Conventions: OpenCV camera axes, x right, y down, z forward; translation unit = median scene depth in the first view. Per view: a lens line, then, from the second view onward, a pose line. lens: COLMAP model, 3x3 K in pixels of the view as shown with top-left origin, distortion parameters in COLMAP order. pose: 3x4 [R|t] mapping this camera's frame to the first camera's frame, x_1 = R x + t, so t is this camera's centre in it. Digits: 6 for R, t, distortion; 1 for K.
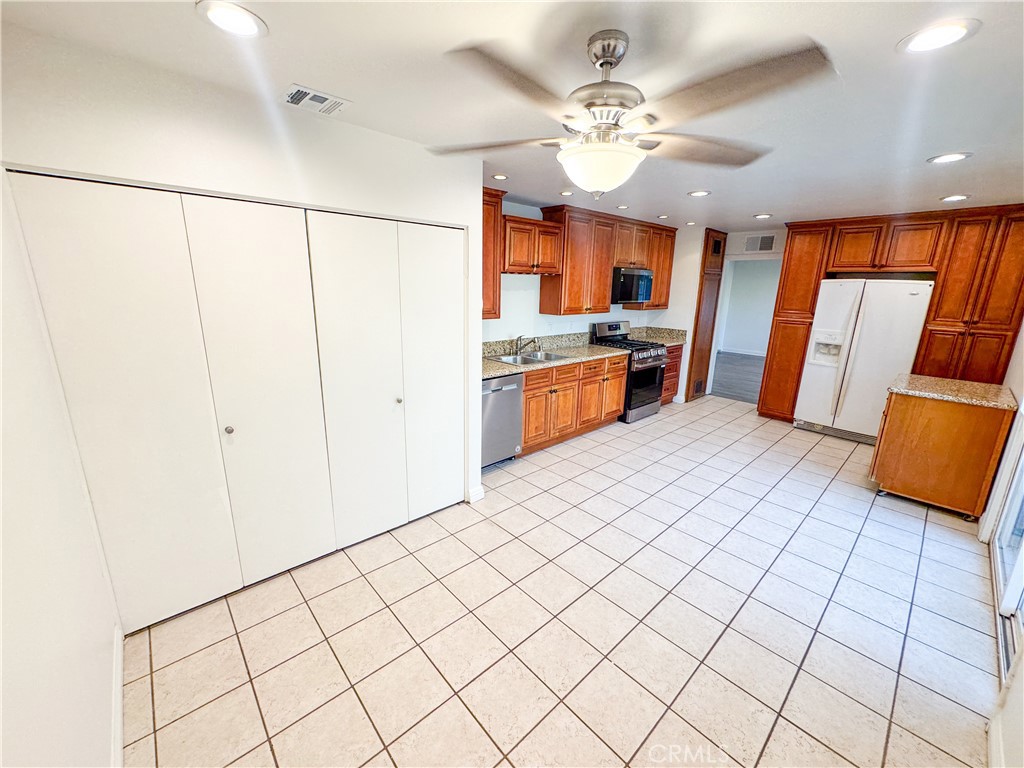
lens RADIAL K [[407.6, 0, 509.0], [0, 407.6, 382.9], [0, 0, 1]] dist [-0.004498, 0.001545]
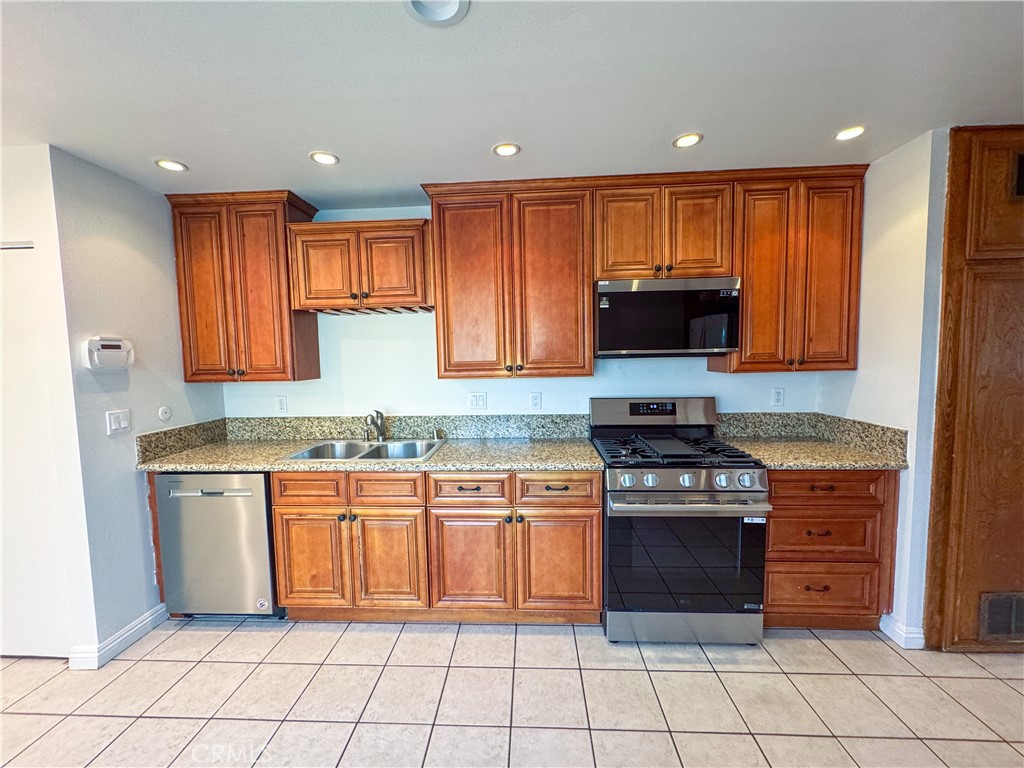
lens RADIAL K [[407.6, 0, 507.2], [0, 407.6, 383.6], [0, 0, 1]] dist [-0.004498, 0.001545]
pose [[0.705197, 0.016635, -0.708816, 0.513196], [-0.135597, 0.984436, -0.111801, -0.098341], [0.695924, 0.174955, 0.696477, 0.605910]]
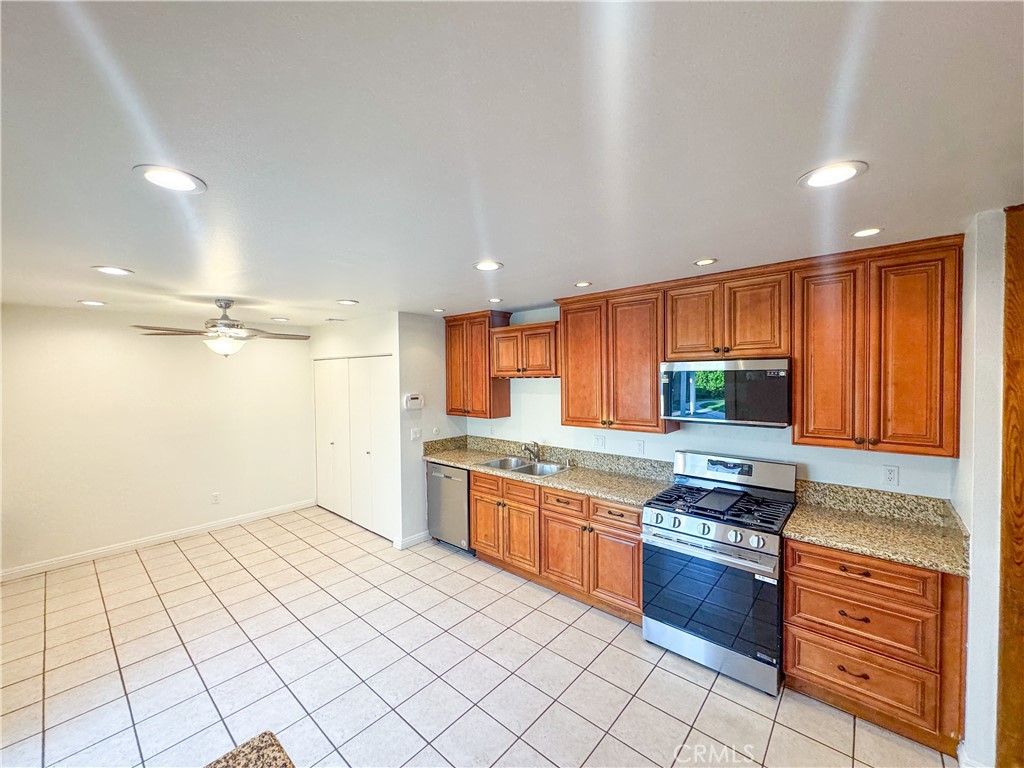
lens RADIAL K [[407.6, 0, 513.9], [0, 407.6, 381.9], [0, 0, 1]] dist [-0.004498, 0.001545]
pose [[0.117639, -0.002767, -0.993053, 0.820109], [-0.222886, 0.974409, -0.029118, -0.182165], [0.967720, 0.224763, 0.114012, 0.703378]]
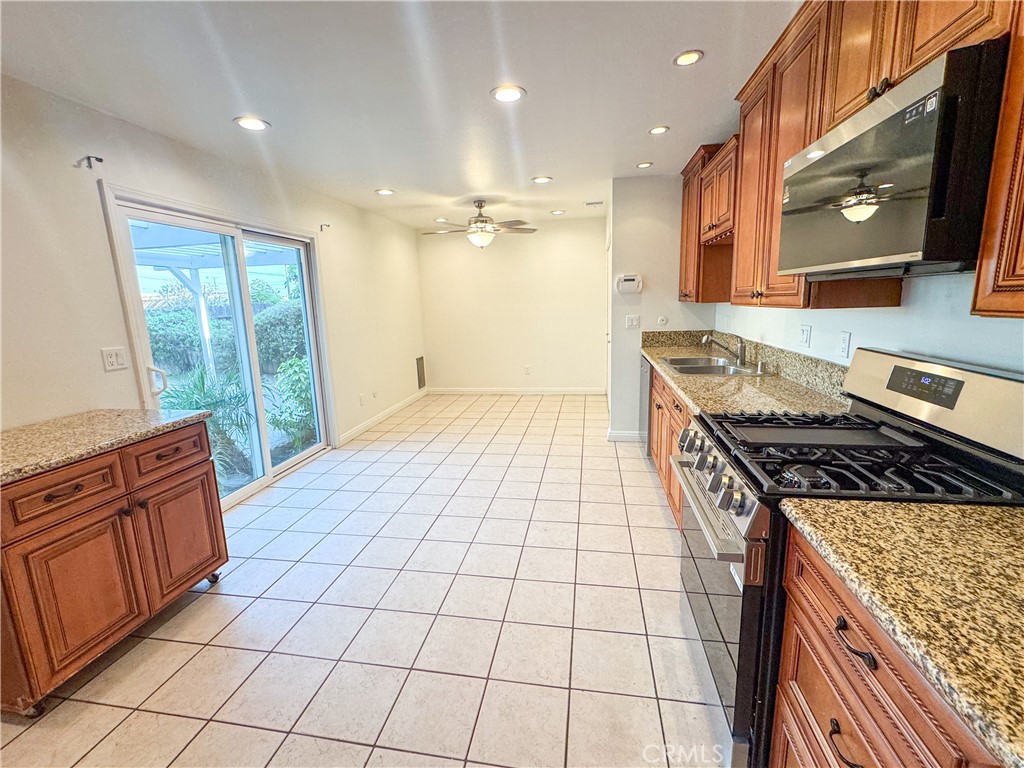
lens RADIAL K [[453.1, 0, 508.7], [0, 453.1, 381.5], [0, 0, 1]] dist [-0.001631, -0.000464]
pose [[-0.792799, 0.115161, -0.598504, 0.639747], [-0.126871, 0.929294, 0.346868, -0.213350], [0.596132, 0.350929, -0.722133, 1.141033]]
